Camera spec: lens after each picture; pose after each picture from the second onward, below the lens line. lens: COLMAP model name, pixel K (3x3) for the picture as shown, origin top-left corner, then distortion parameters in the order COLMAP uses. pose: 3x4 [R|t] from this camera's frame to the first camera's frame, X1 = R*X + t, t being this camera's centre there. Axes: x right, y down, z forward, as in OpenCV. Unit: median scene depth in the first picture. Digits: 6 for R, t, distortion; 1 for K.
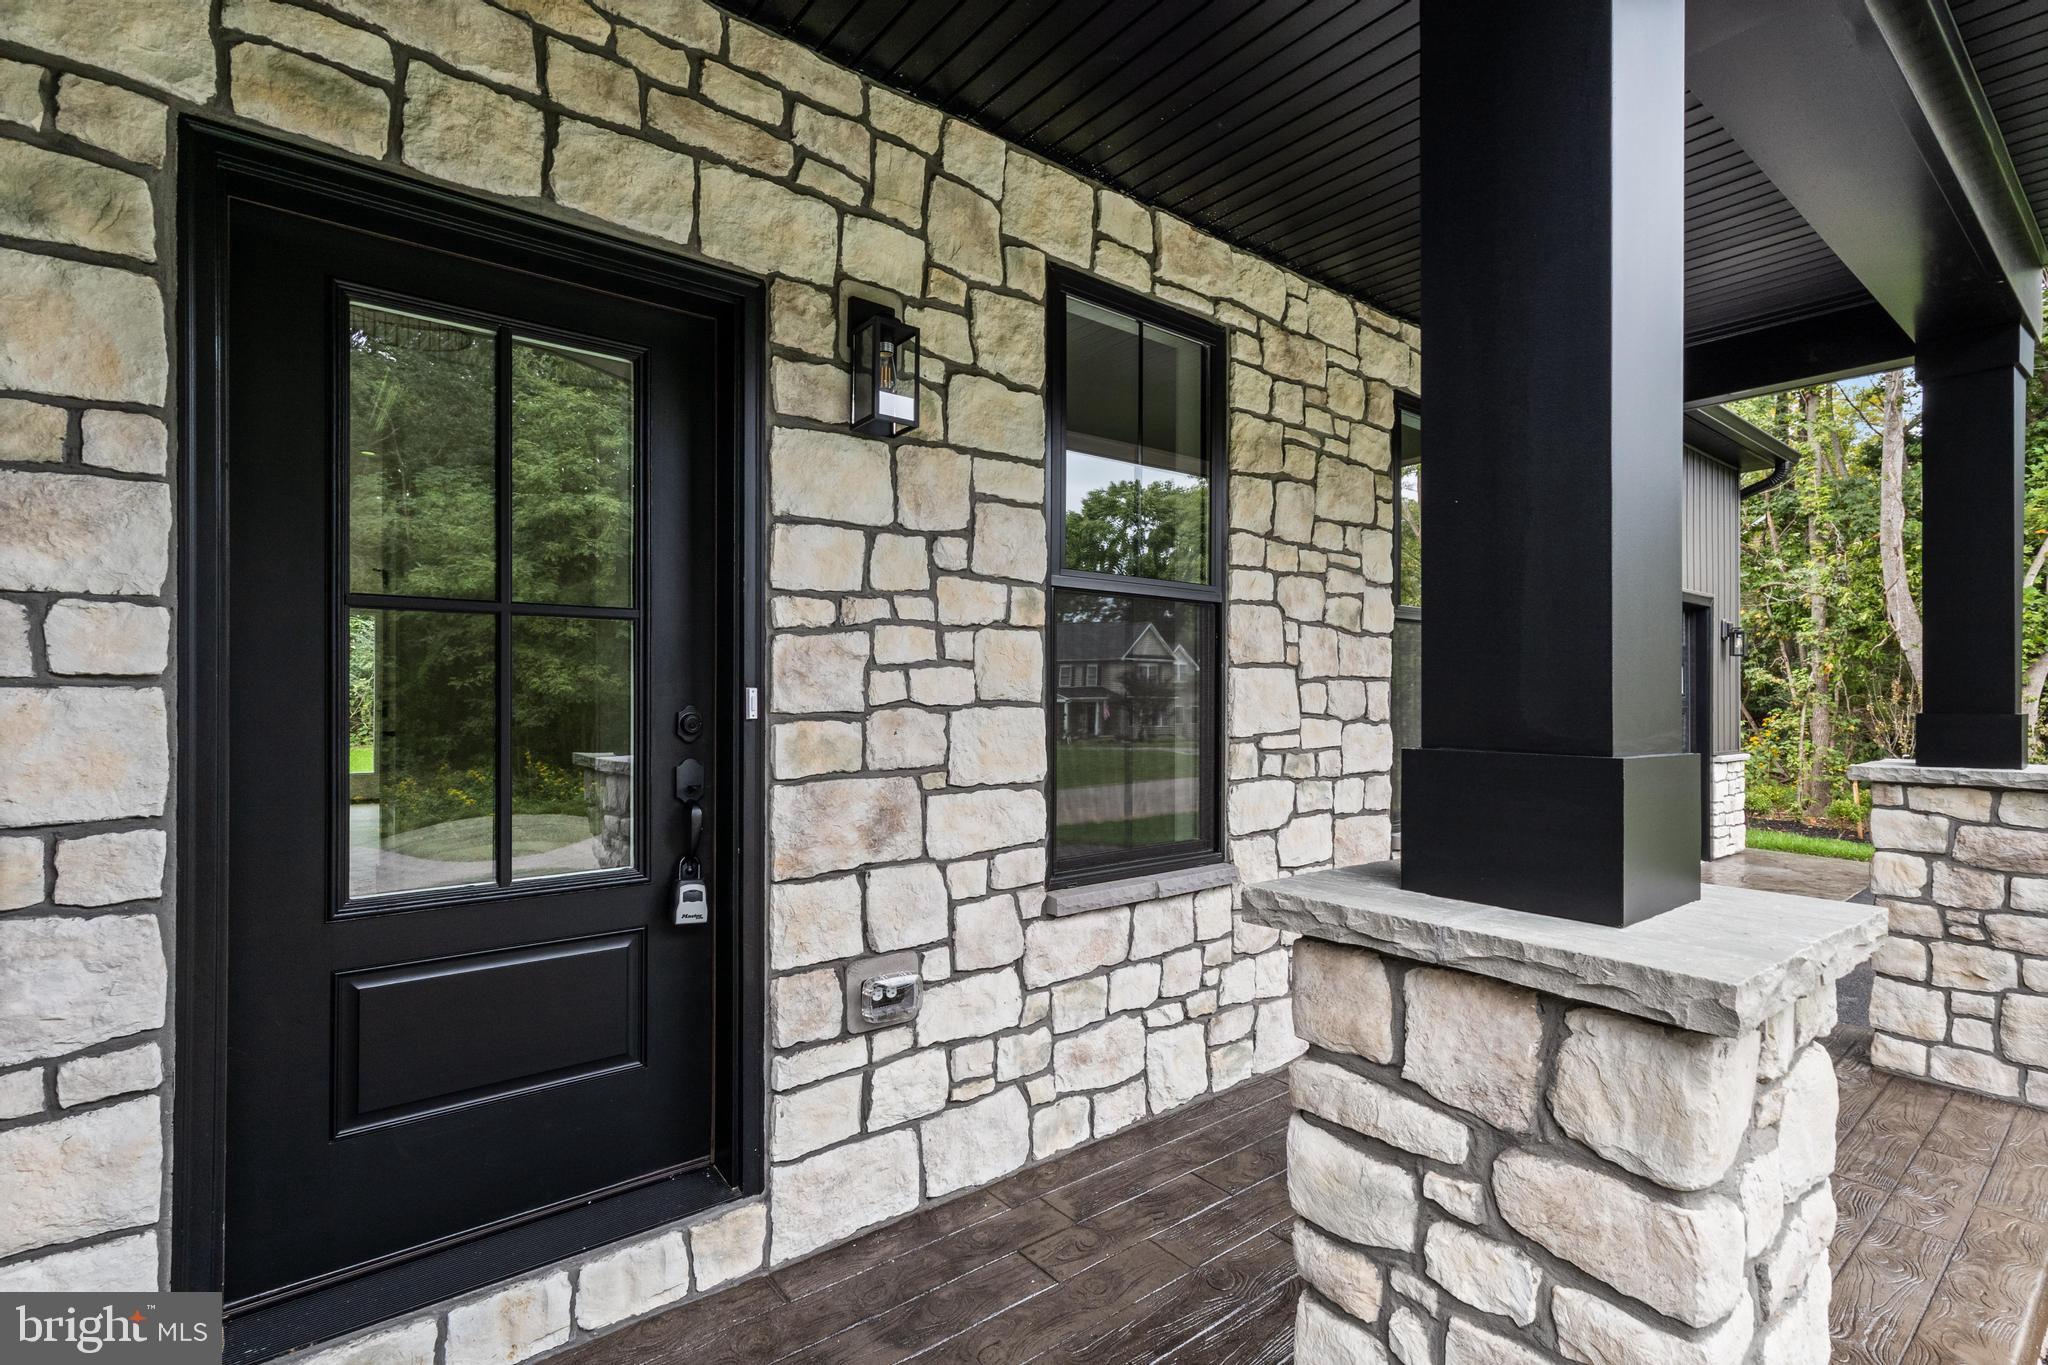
lens RADIAL K [[975.6, 0, 1024.0], [0, 975.6, 682.5], [0, 0, 1]] dist [0.001574, 0.000677]
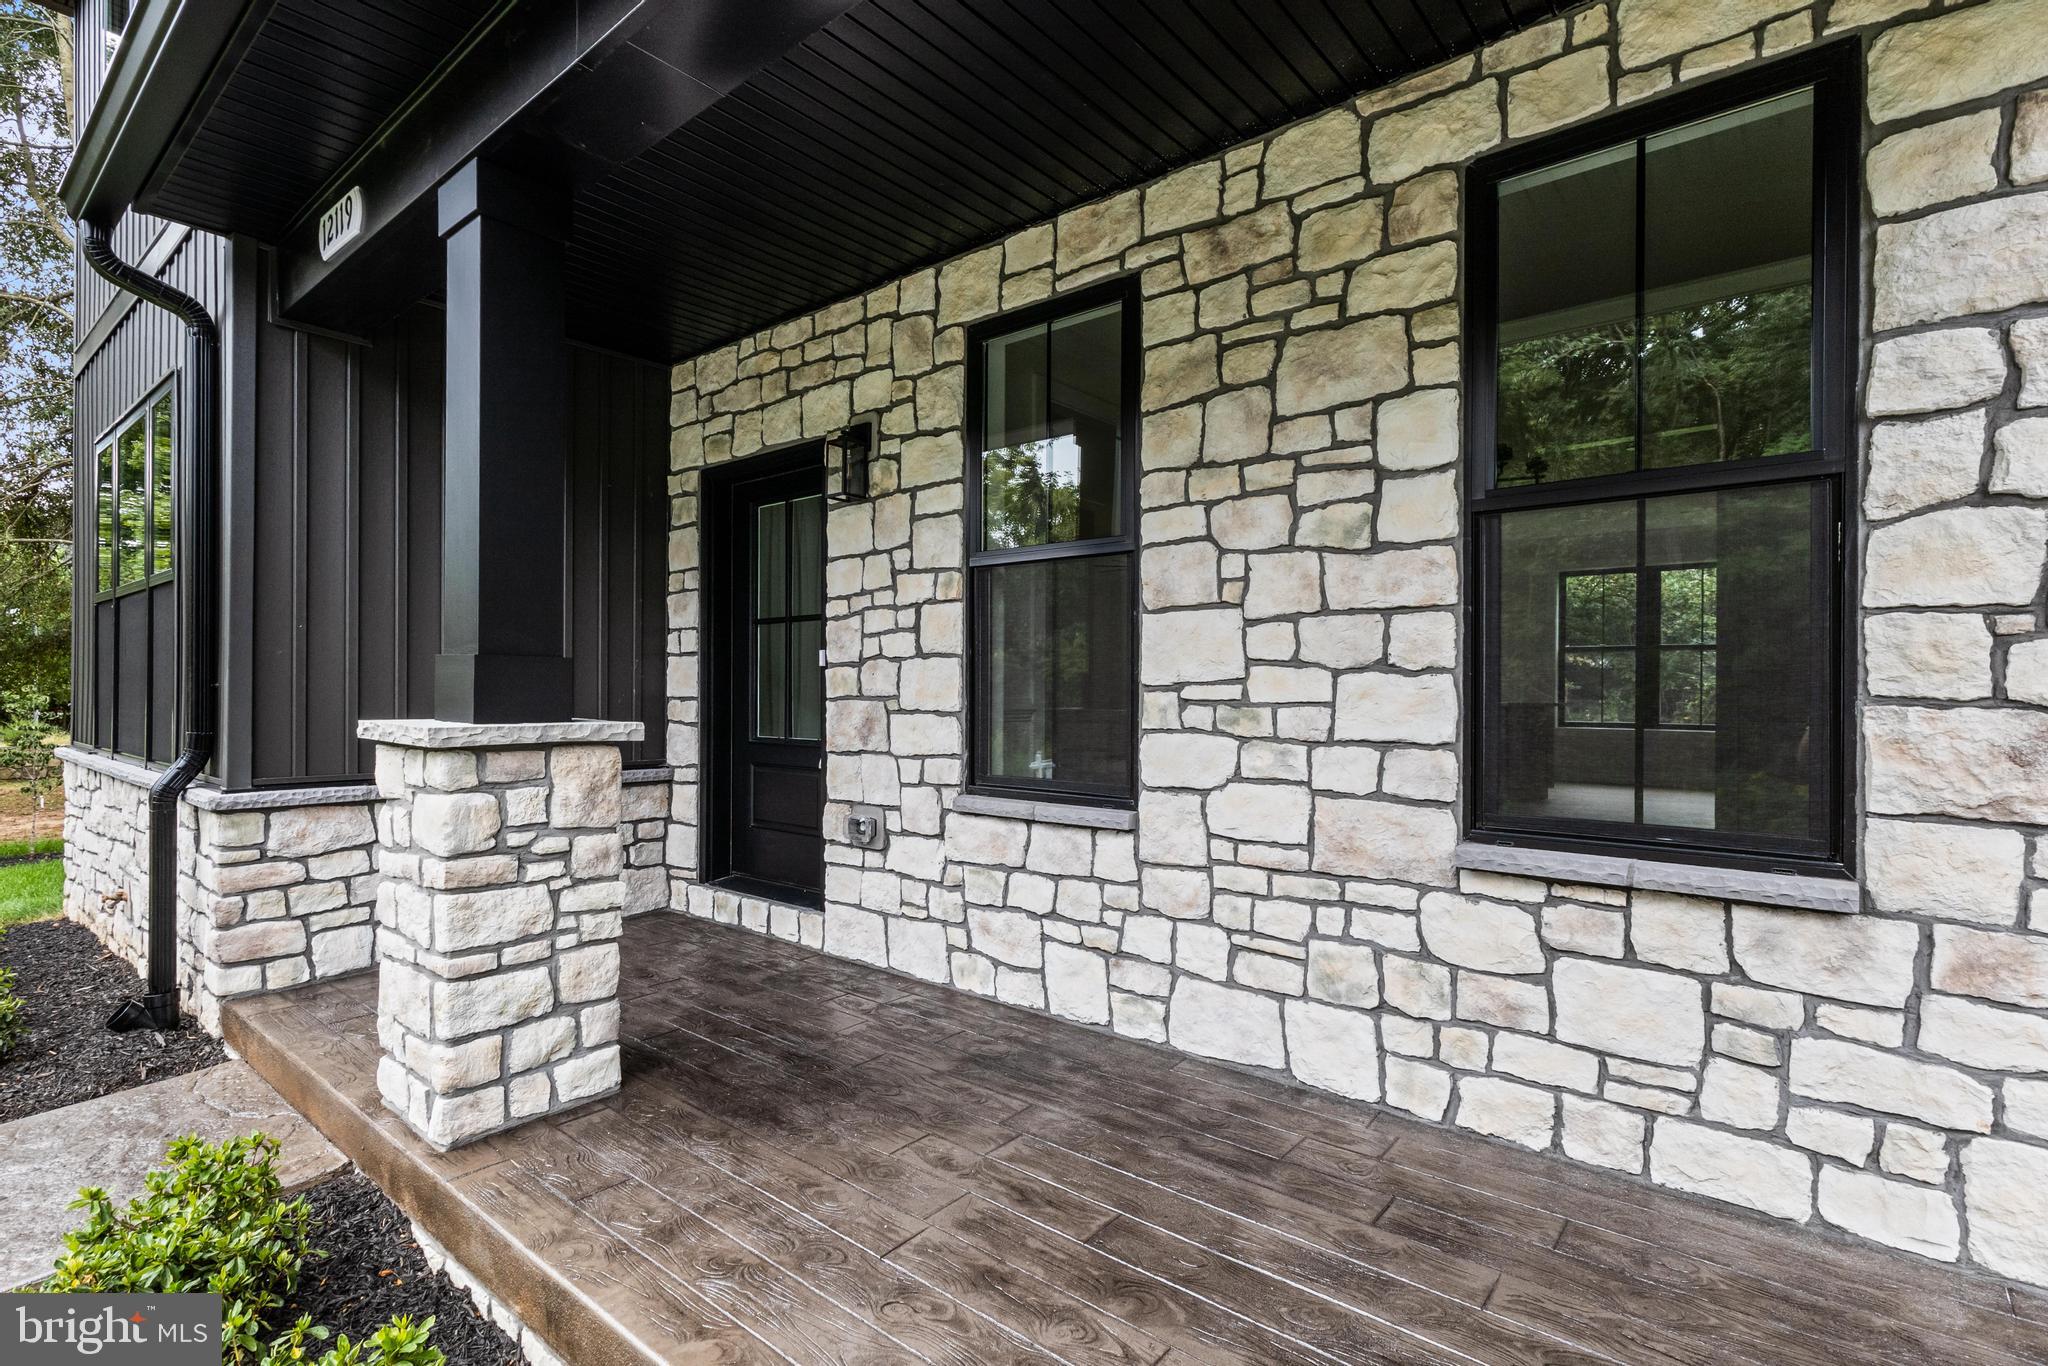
lens RADIAL K [[975.6, 0, 1024.0], [0, 975.6, 683.0], [0, 0, 1]] dist [0.001574, 0.000677]
pose [[0.186645, -0.010816, -0.982368, 1.377915], [0.006784, 0.999930, -0.009721, 0.074912], [0.982404, -0.004850, 0.186705, 0.834951]]
